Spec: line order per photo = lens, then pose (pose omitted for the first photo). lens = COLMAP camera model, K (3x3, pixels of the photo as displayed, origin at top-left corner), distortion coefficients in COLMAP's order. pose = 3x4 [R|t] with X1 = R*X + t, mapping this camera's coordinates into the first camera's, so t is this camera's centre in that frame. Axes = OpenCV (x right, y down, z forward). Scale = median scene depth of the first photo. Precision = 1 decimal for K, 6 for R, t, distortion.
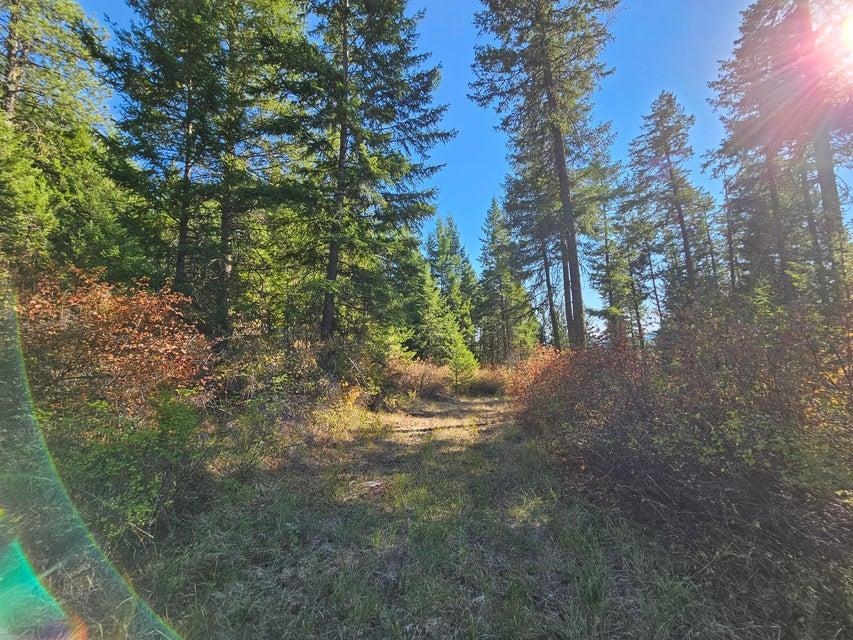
lens RADIAL K [[351.0, 0, 432.3], [0, 351.0, 318.9], [0, 0, 1]] dist [-0.000187, -0.000371]
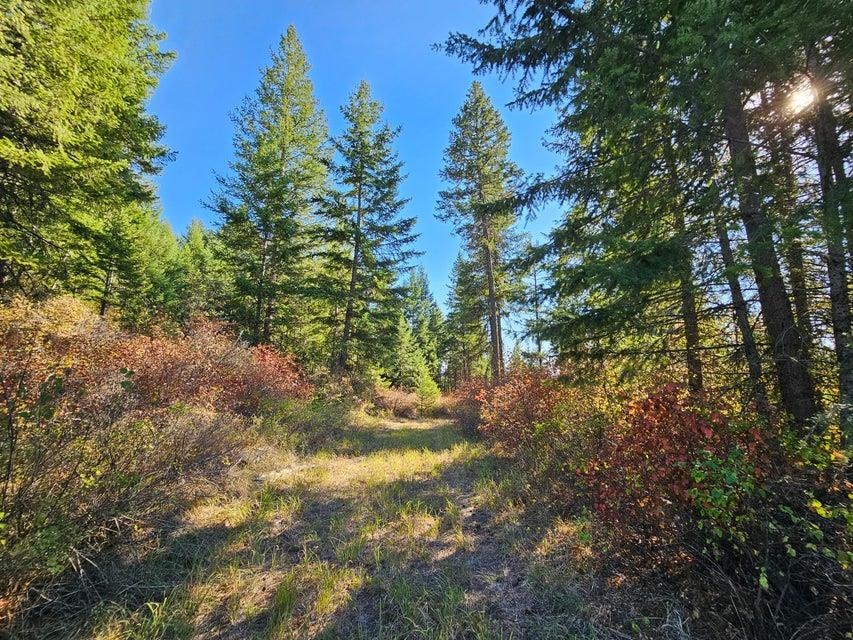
lens RADIAL K [[351.0, 0, 432.3], [0, 351.0, 318.9], [0, 0, 1]] dist [-0.000187, -0.000371]
pose [[0.995841, 0.039293, 0.082201, -0.006807], [-0.032612, 0.996173, -0.081097, -0.024352], [-0.085073, 0.078079, 0.993311, -0.210980]]
